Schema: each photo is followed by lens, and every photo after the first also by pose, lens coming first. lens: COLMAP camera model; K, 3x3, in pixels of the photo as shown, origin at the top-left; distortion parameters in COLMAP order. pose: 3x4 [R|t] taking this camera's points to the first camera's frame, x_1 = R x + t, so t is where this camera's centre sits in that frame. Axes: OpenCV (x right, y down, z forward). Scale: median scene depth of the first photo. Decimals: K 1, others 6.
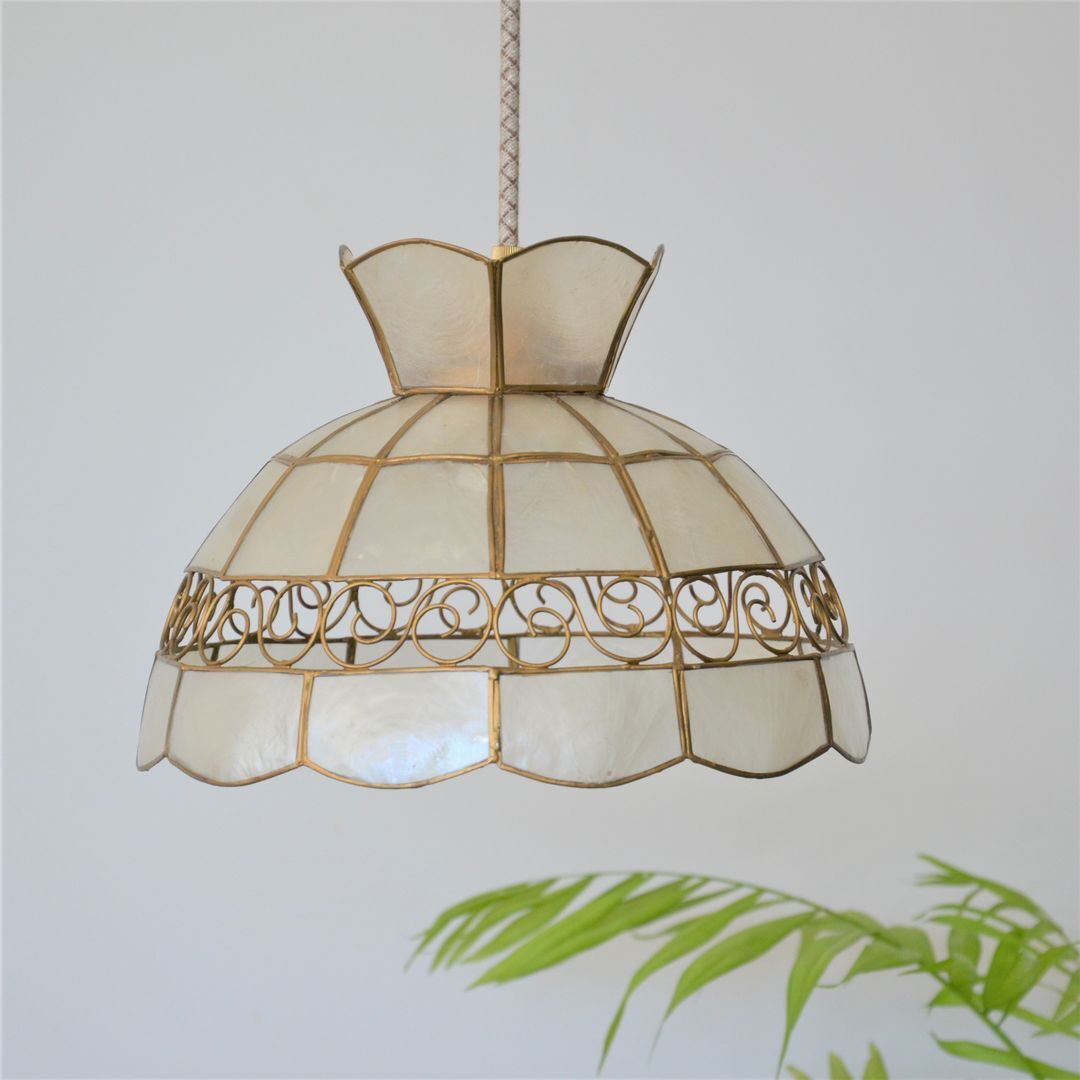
lens RADIAL K [[4587.9, 0, 540.0], [0, 4587.9, 540.0], [0, 0, 1]] dist [0.372736, 3.317859]
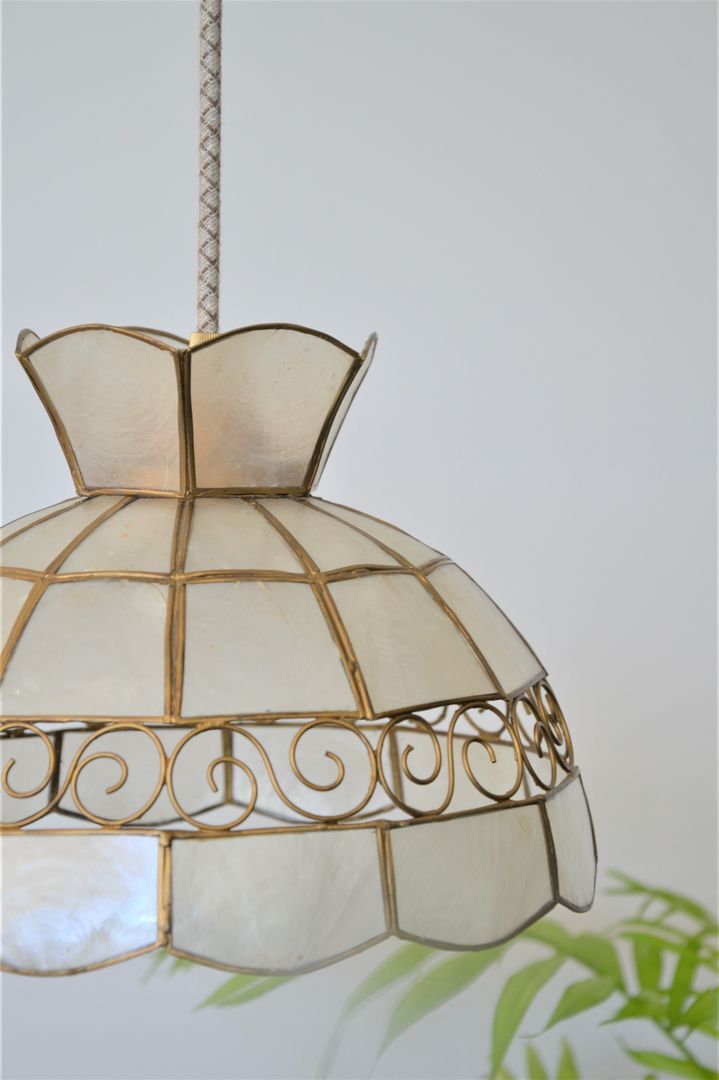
lens RADIAL K [[2700.1, 0, 359.5], [0, 2700.1, 540.0], [0, 0, 1]] dist [0.317775, 0.162321]
pose [[0.999941, 0.008875, 0.006277, 0.021447], [-0.008993, 0.999779, 0.018997, -0.034693], [-0.006107, -0.019053, 0.999800, 0.480509]]
